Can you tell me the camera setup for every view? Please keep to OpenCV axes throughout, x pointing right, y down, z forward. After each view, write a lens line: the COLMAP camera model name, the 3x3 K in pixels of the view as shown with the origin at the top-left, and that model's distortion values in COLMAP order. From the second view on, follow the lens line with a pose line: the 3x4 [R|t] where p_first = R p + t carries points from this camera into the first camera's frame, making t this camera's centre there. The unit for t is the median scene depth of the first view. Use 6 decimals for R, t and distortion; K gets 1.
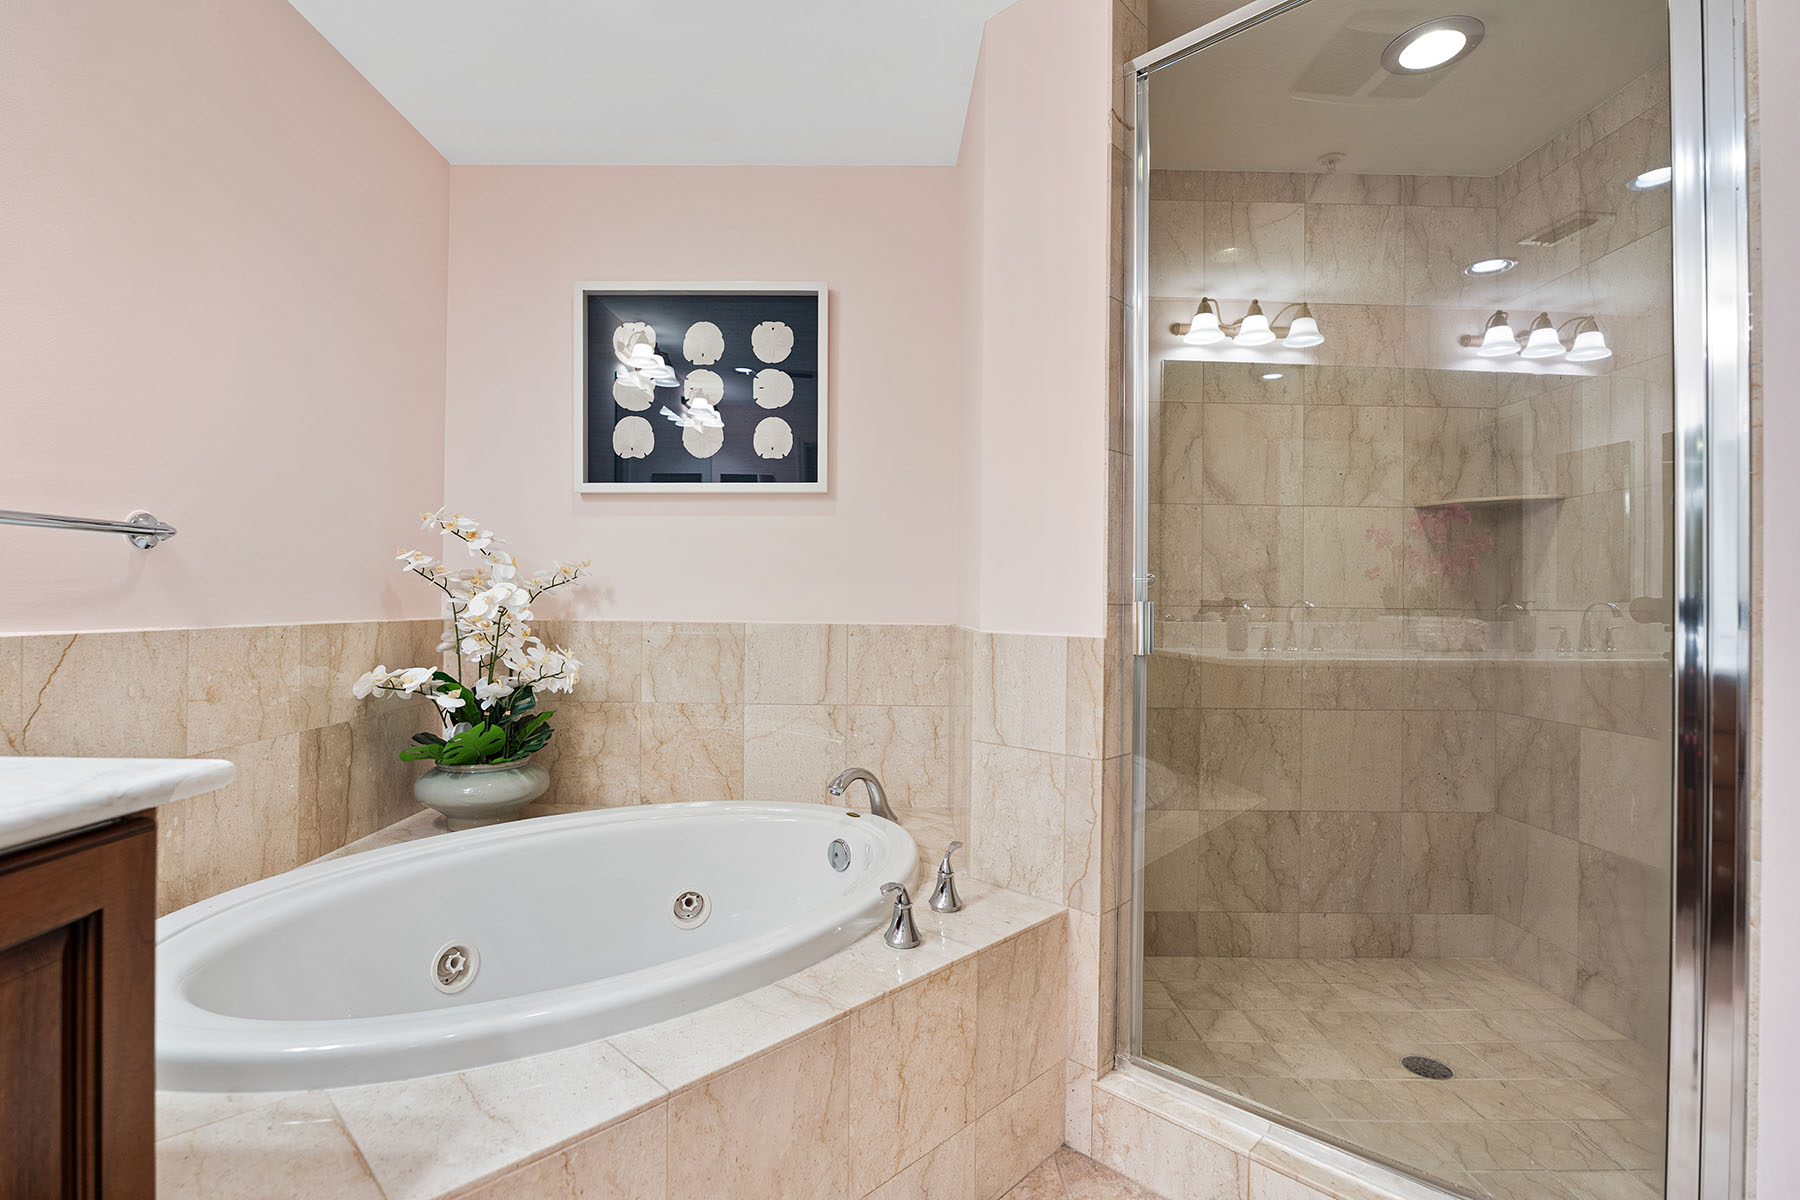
lens RADIAL K [[827.5, 0, 895.4], [0, 827.5, 603.4], [0, 0, 1]] dist [-0.013759, -0.001265]
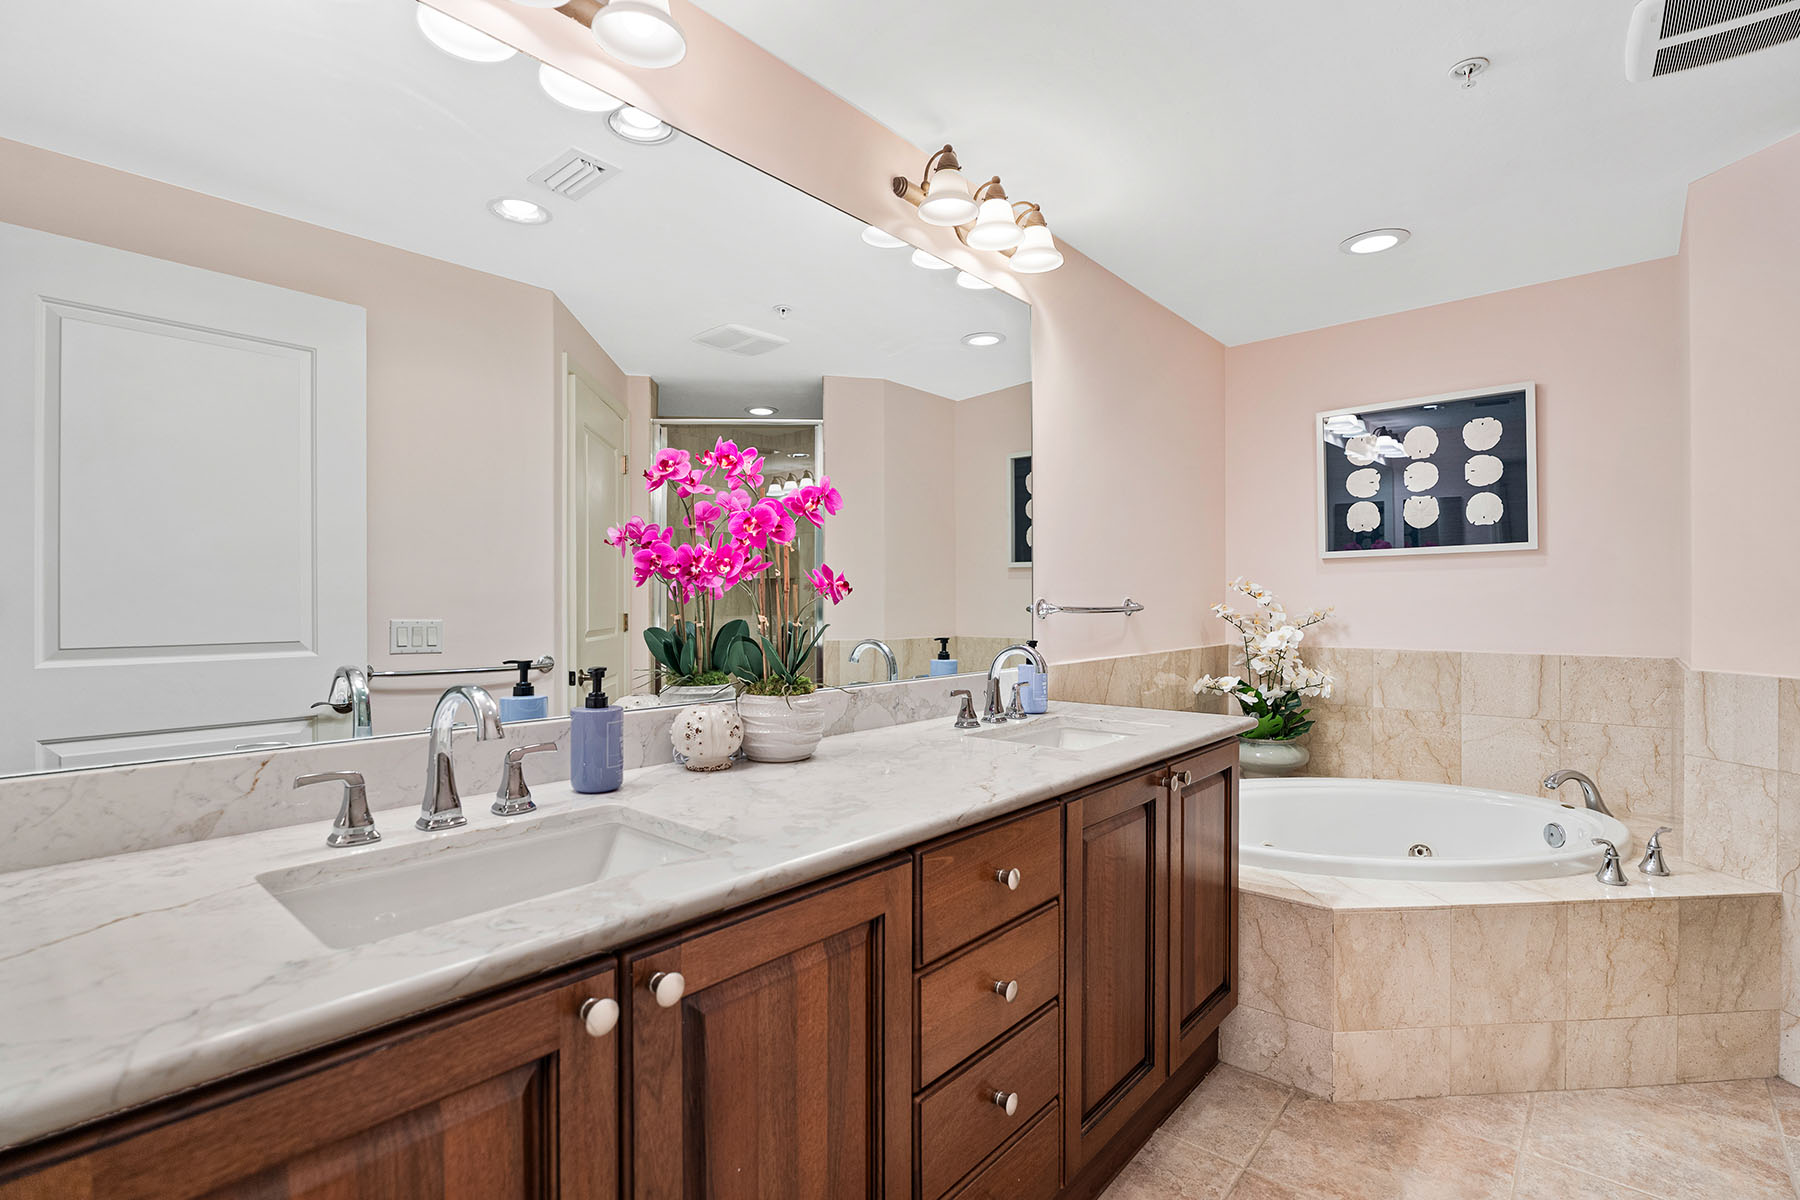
lens RADIAL K [[827.5, 0, 895.4], [0, 827.5, 603.4], [0, 0, 1]] dist [-0.013759, -0.001265]
pose [[0.742339, -0.013149, -0.669896, 0.028852], [0.011626, 0.999910, -0.006744, -0.061433], [0.669924, -0.002782, 0.742424, -0.631166]]
